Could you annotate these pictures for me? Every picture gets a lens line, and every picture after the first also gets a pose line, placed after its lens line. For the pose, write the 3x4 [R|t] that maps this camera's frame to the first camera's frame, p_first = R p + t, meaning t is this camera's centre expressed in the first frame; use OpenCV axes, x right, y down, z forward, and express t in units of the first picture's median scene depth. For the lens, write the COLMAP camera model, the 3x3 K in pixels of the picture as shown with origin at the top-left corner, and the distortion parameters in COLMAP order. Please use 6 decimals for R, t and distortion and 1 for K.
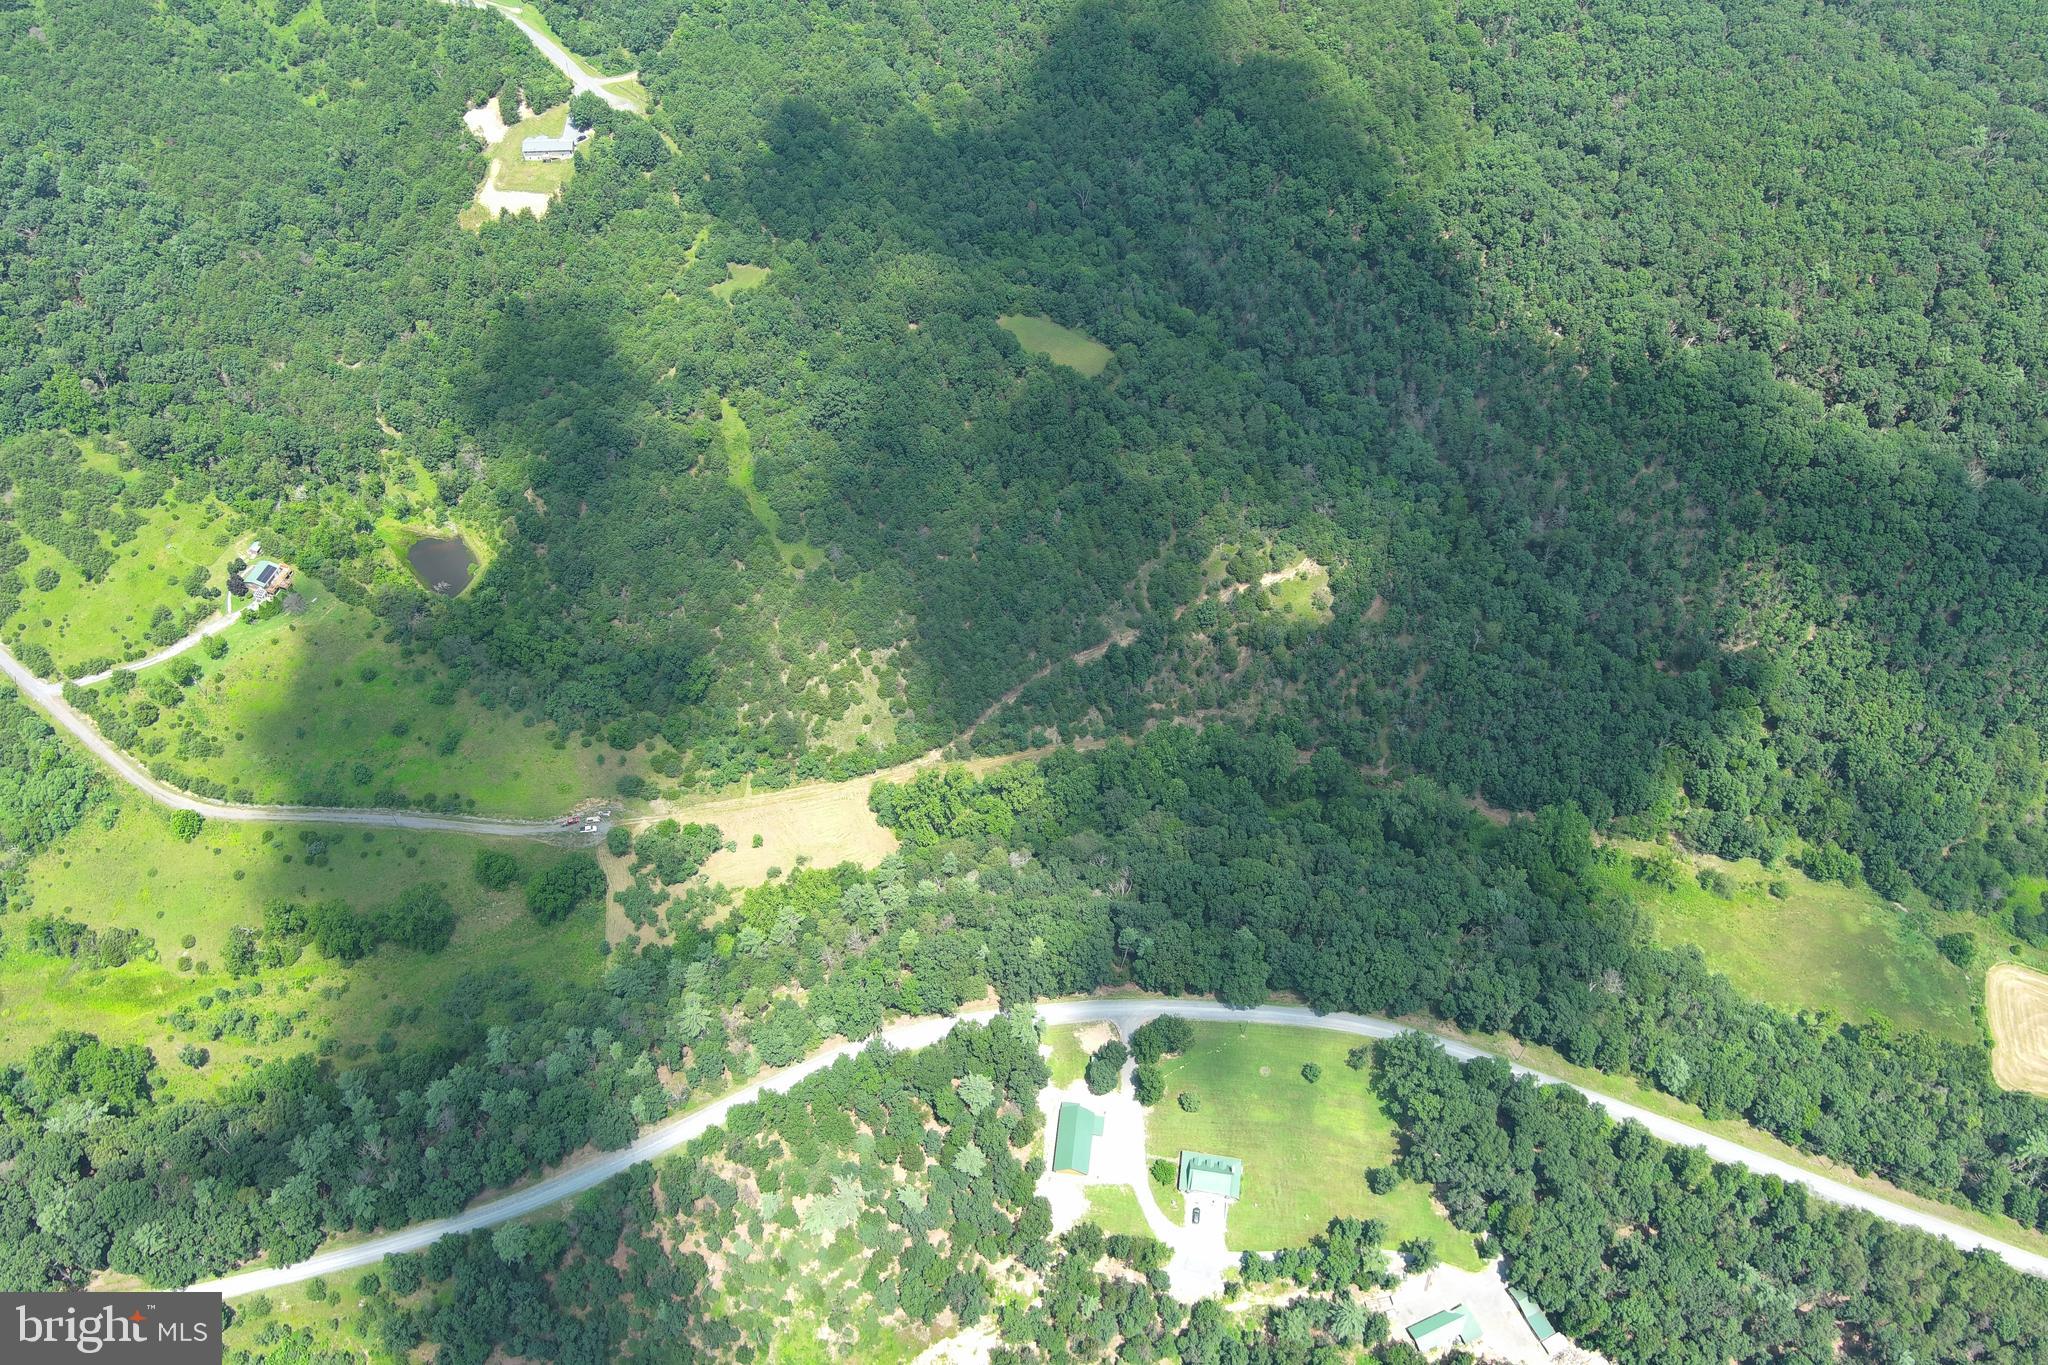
lens RADIAL K [[1584.5, 0, 1026.2], [0, 1584.5, 686.1], [0, 0, 1]] dist [0.022870, -0.017633]
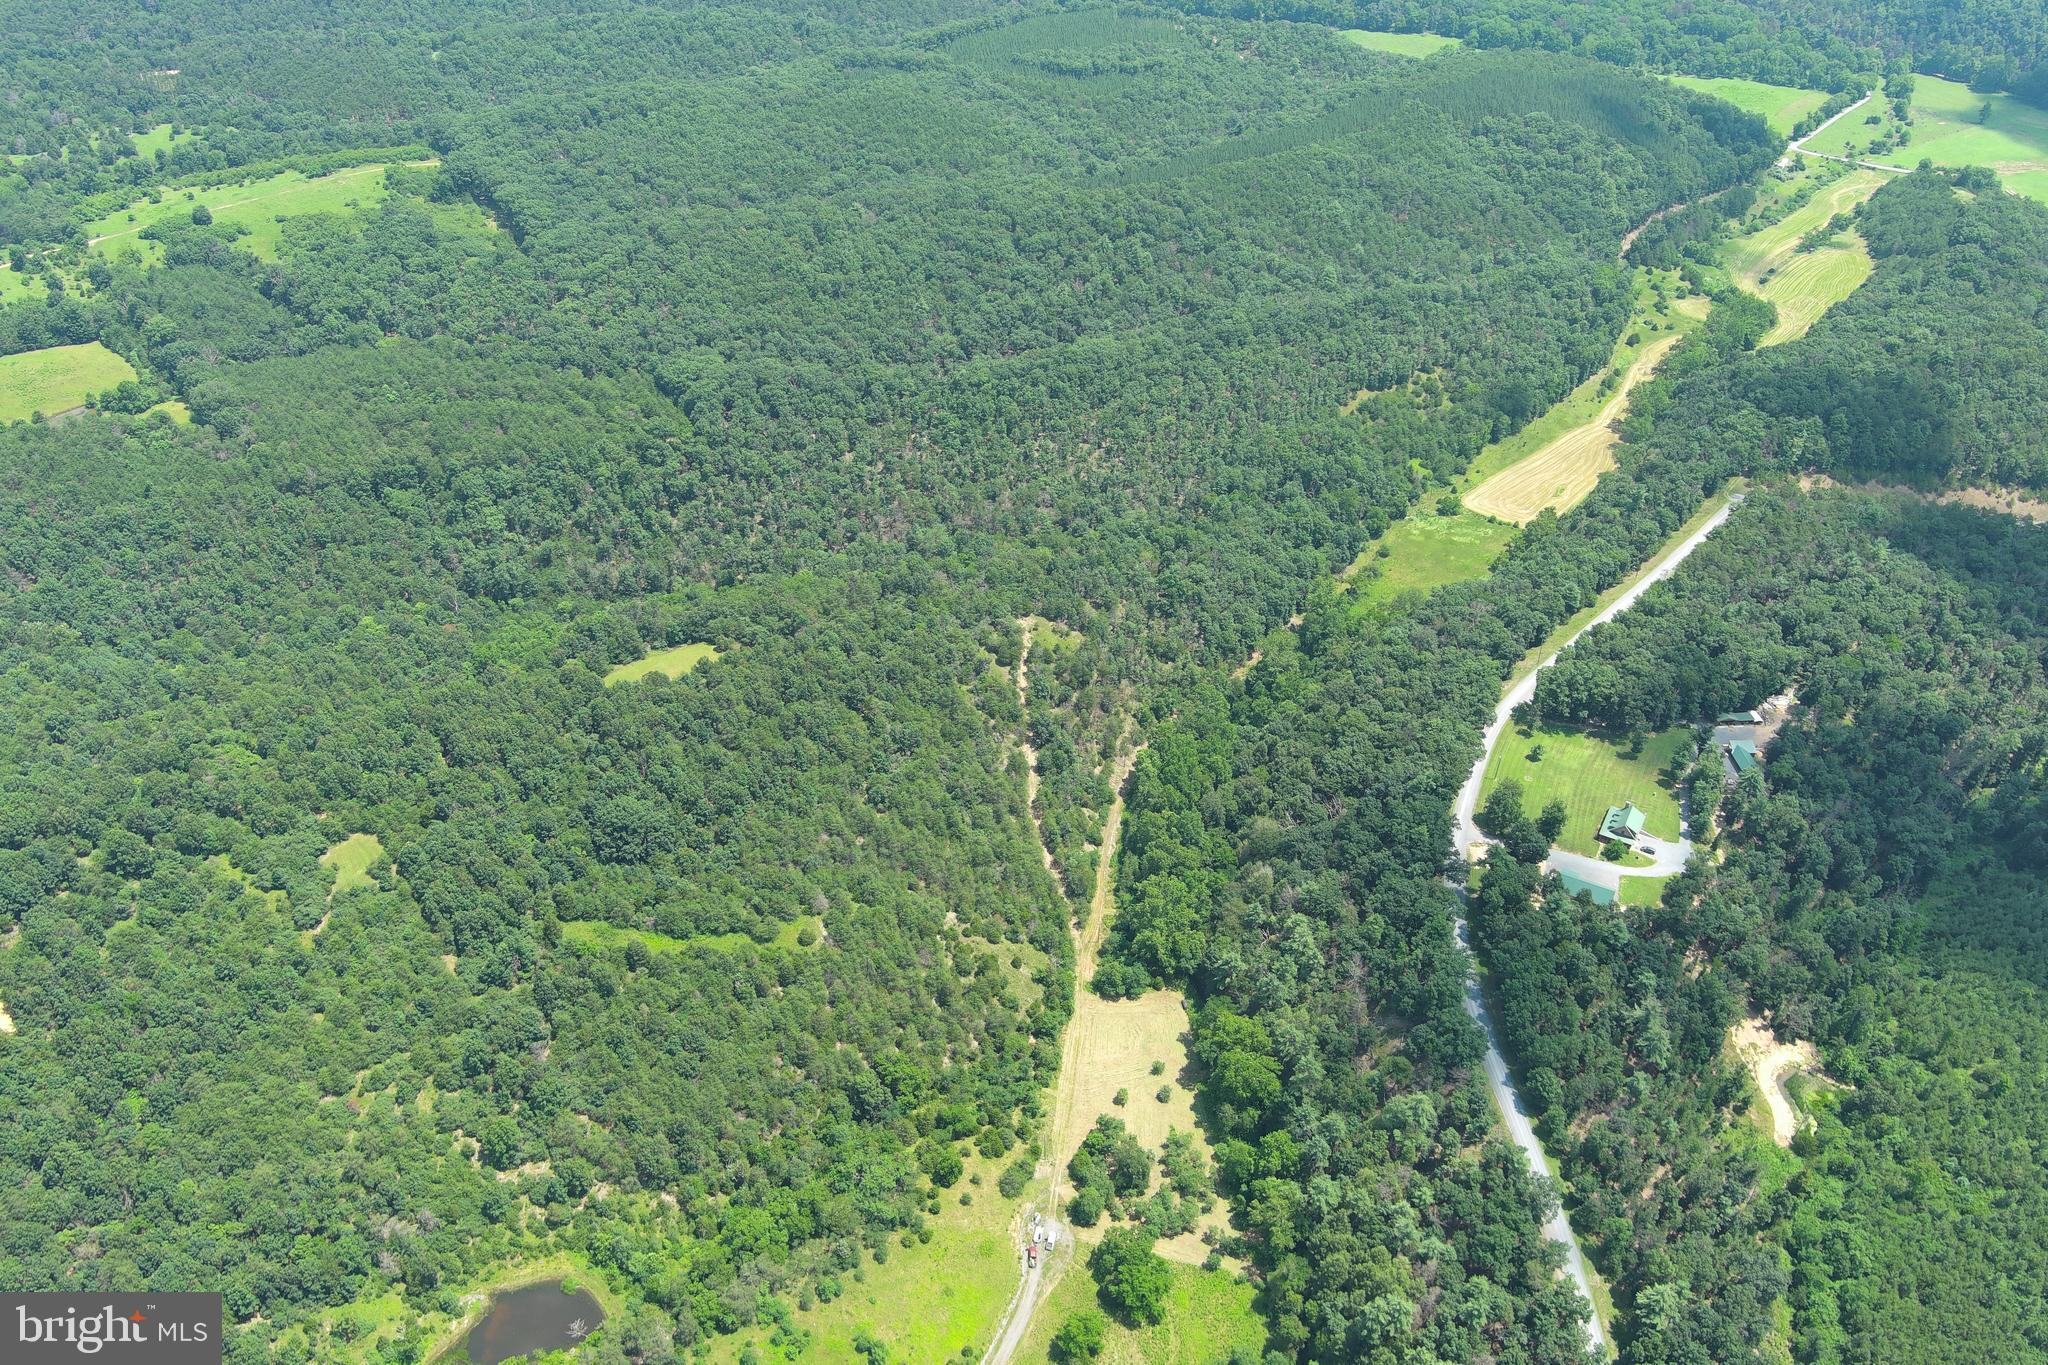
lens RADIAL K [[1584.6, 0, 1025.5], [0, 1584.6, 688.3], [0, 0, 1]] dist [0.032281, -0.038124]
pose [[0.357182, -0.566446, 0.742671, -0.681318], [0.739601, 0.657131, 0.145498, -0.210465], [-0.570449, 0.497310, 0.653659, 0.313278]]
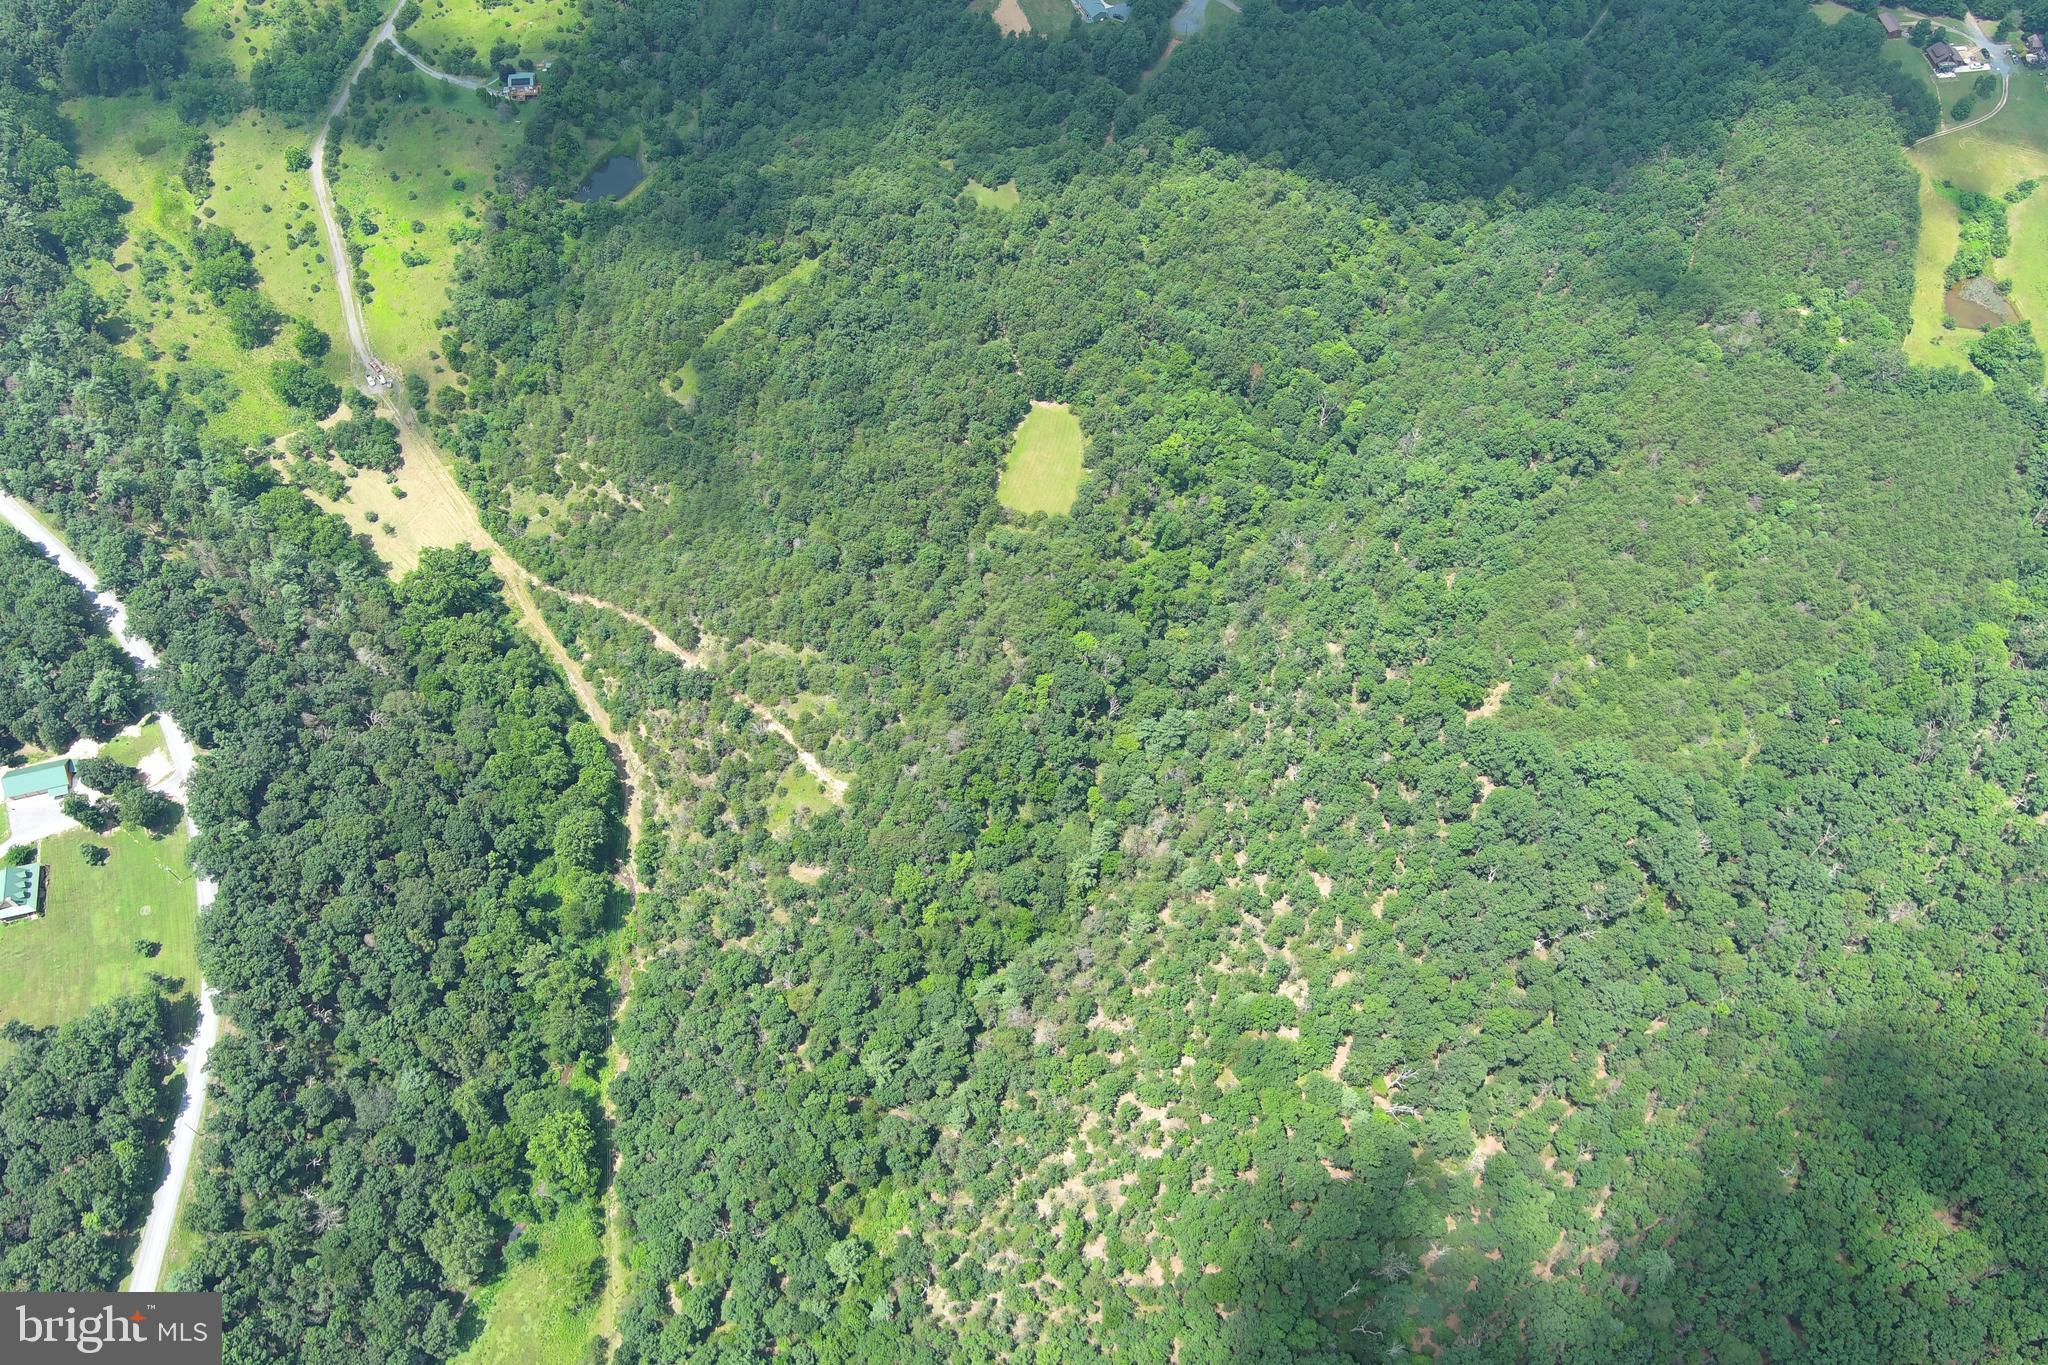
lens RADIAL K [[1599.1, 0, 1021.0], [0, 1599.1, 682.0], [0, 0, 1]] dist [0.022691, -0.016808]
pose [[0.394458, 0.771123, -0.499772, 0.620780], [-0.737015, 0.590323, 0.329131, -0.480235], [0.548828, 0.238511, 0.801187, 0.355000]]
